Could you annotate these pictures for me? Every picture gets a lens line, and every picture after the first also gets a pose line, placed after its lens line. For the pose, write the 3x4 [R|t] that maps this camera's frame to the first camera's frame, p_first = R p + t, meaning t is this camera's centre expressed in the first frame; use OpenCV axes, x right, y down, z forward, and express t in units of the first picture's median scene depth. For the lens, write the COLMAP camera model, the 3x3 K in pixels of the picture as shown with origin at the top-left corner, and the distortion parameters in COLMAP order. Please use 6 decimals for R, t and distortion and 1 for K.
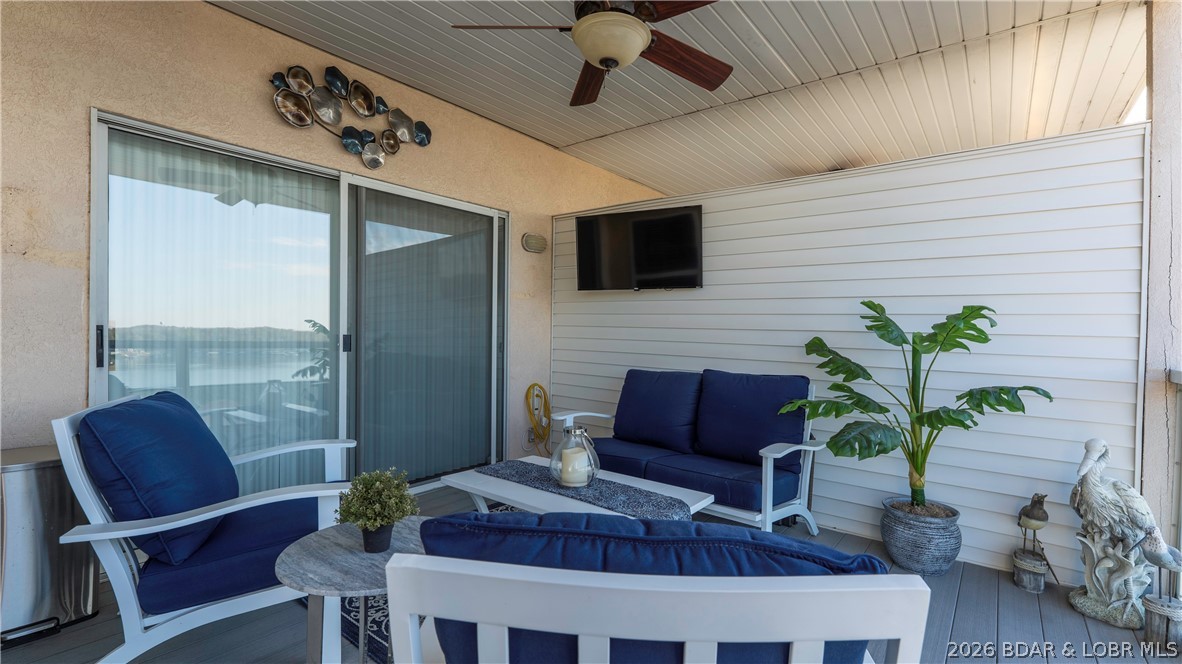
lens RADIAL K [[517.6, 0, 588.6], [0, 517.6, 335.7], [0, 0, 1]] dist [0.007483, -0.000662]
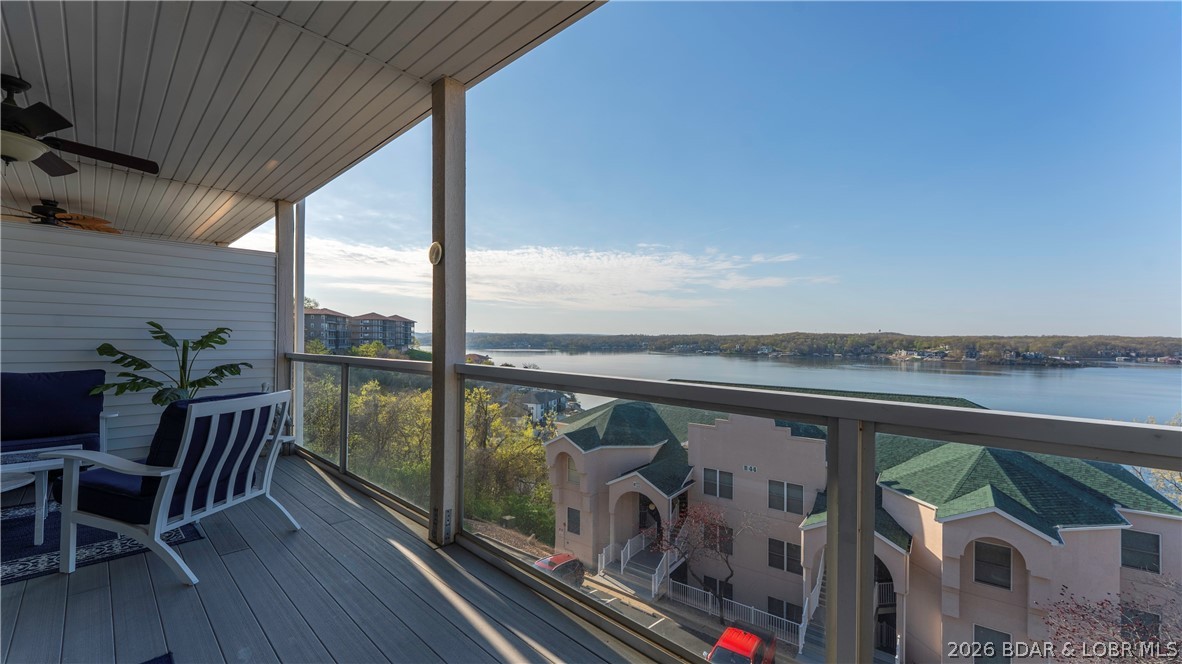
lens RADIAL K [[476.6, 0, 588.0], [0, 476.6, 333.7], [0, 0, 1]] dist [-0.001379, 0.000365]
pose [[0.085146, -0.003952, 0.996361, -0.953777], [0.006534, 0.999973, 0.003408, -0.024779], [-0.996347, 0.006220, 0.085169, -0.595201]]
